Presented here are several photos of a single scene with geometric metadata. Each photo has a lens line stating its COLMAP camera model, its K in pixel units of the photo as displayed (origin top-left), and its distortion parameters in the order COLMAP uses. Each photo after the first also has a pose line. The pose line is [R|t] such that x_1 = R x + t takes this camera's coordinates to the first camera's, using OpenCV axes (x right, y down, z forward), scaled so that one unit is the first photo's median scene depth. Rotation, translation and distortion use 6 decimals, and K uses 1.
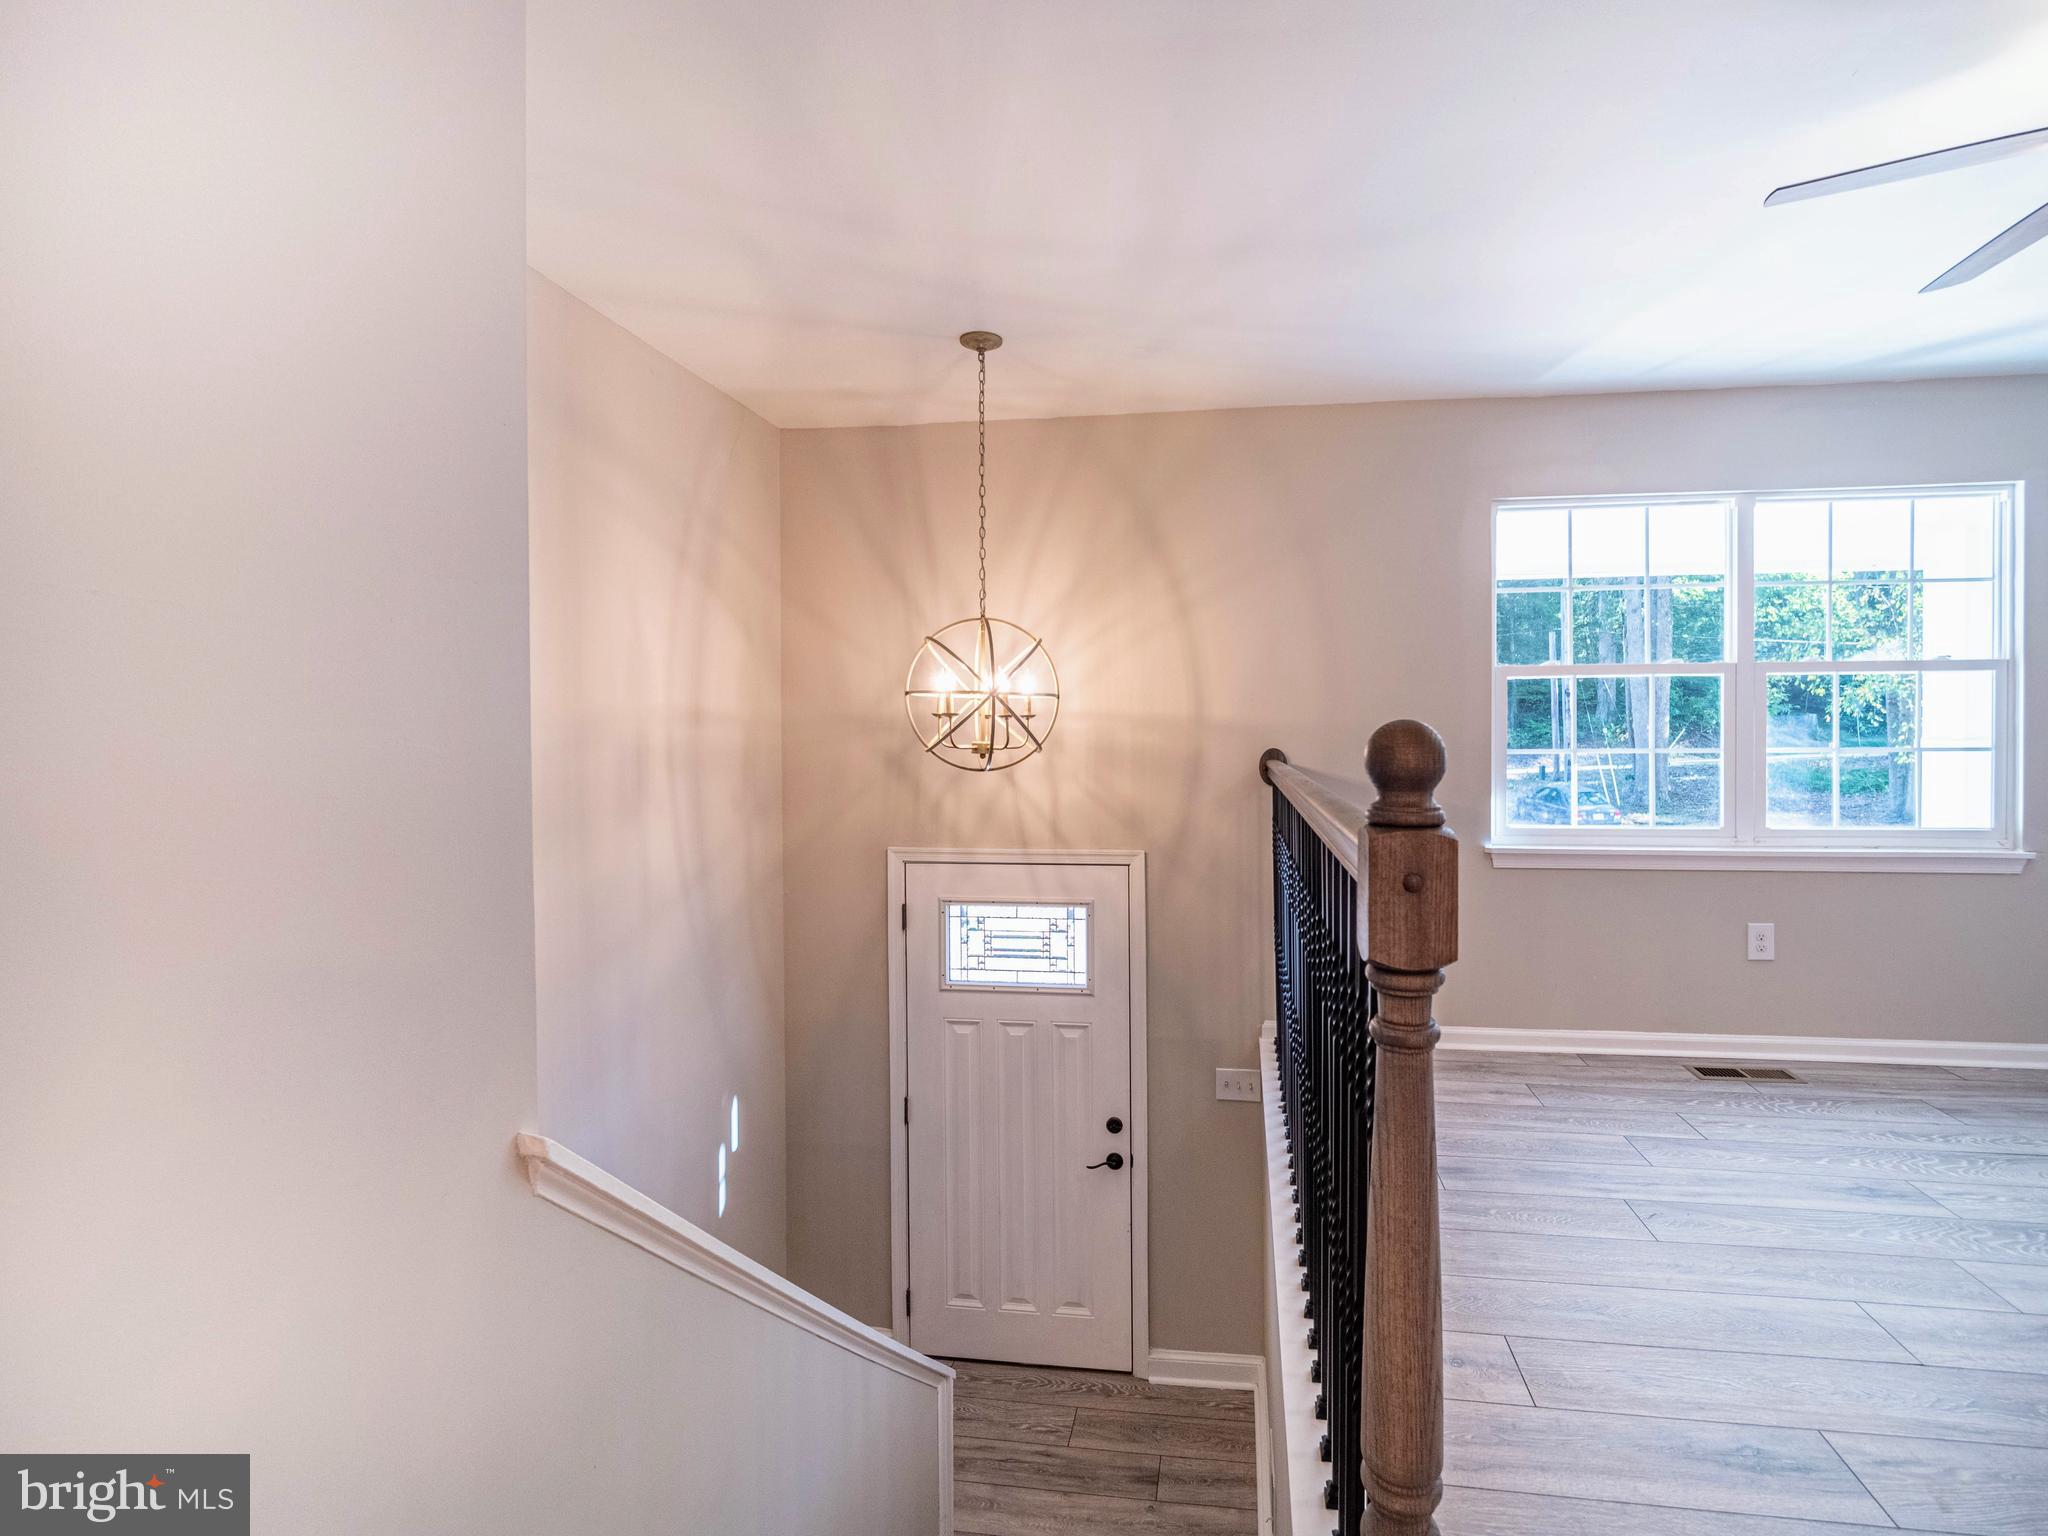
lens RADIAL K [[967.7, 0, 1099.2], [0, 967.7, 742.6], [0, 0, 1]] dist [-0.012770, 0.000935]
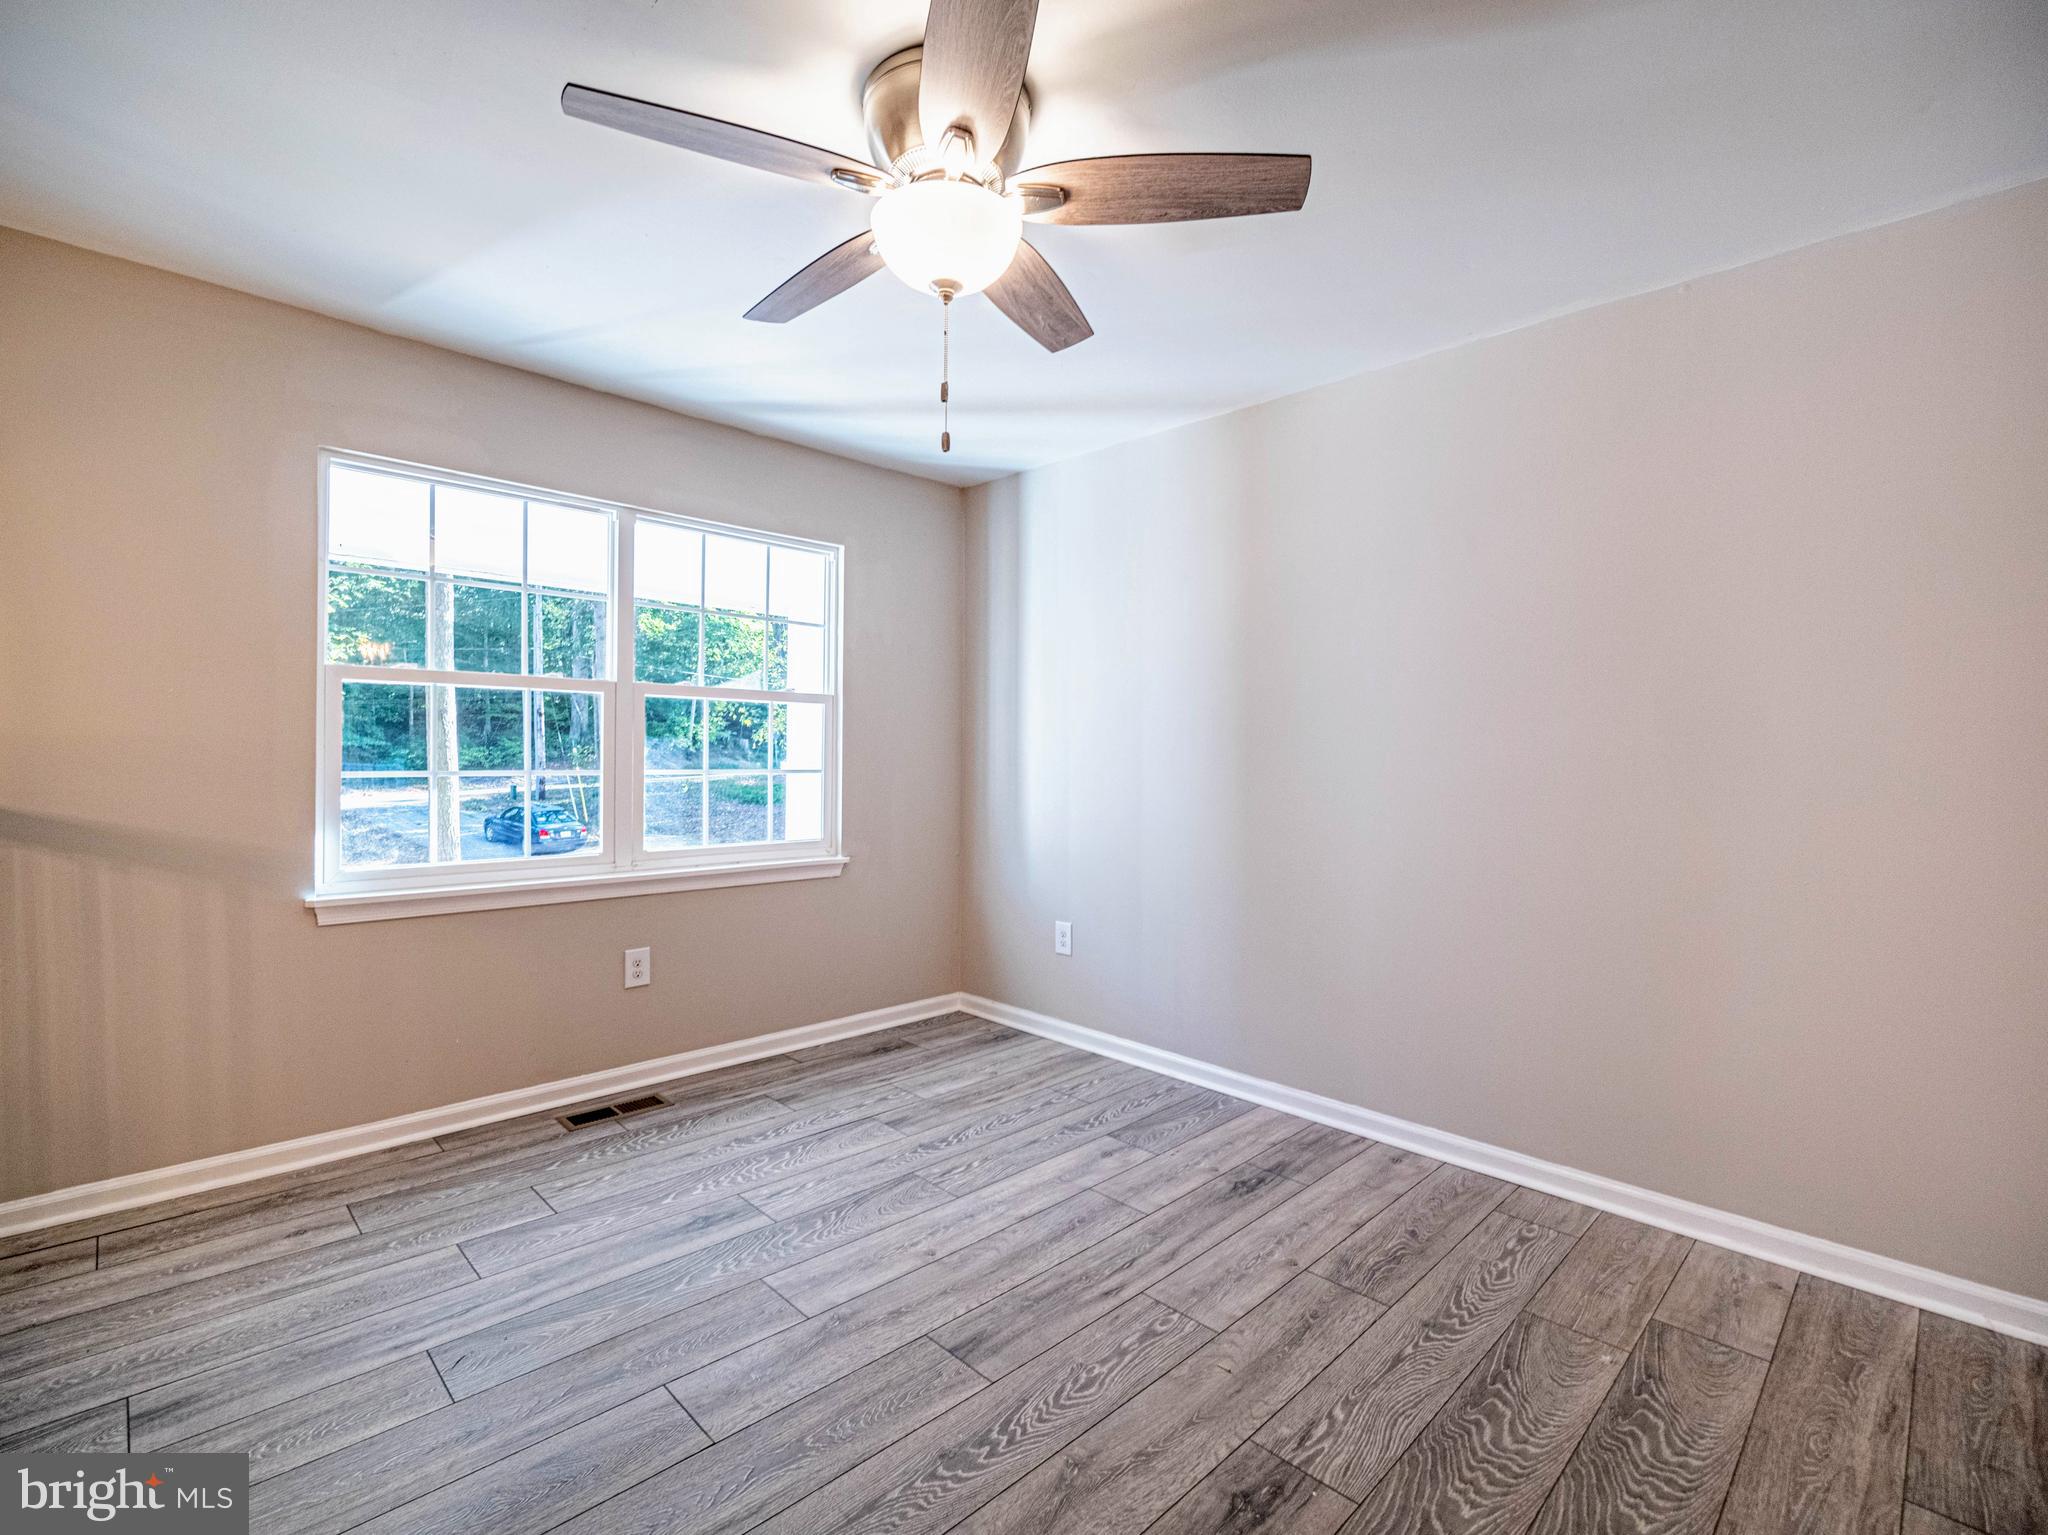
lens RADIAL K [[935.1, 0, 1001.2], [0, 935.1, 759.6], [0, 0, 1]] dist [-0.012617, 0.000016]
pose [[0.620580, 0.007672, 0.784105, 0.175254], [-0.005819, 0.999970, -0.005179, -0.002481], [-0.784121, -0.001348, 0.620606, 0.121938]]
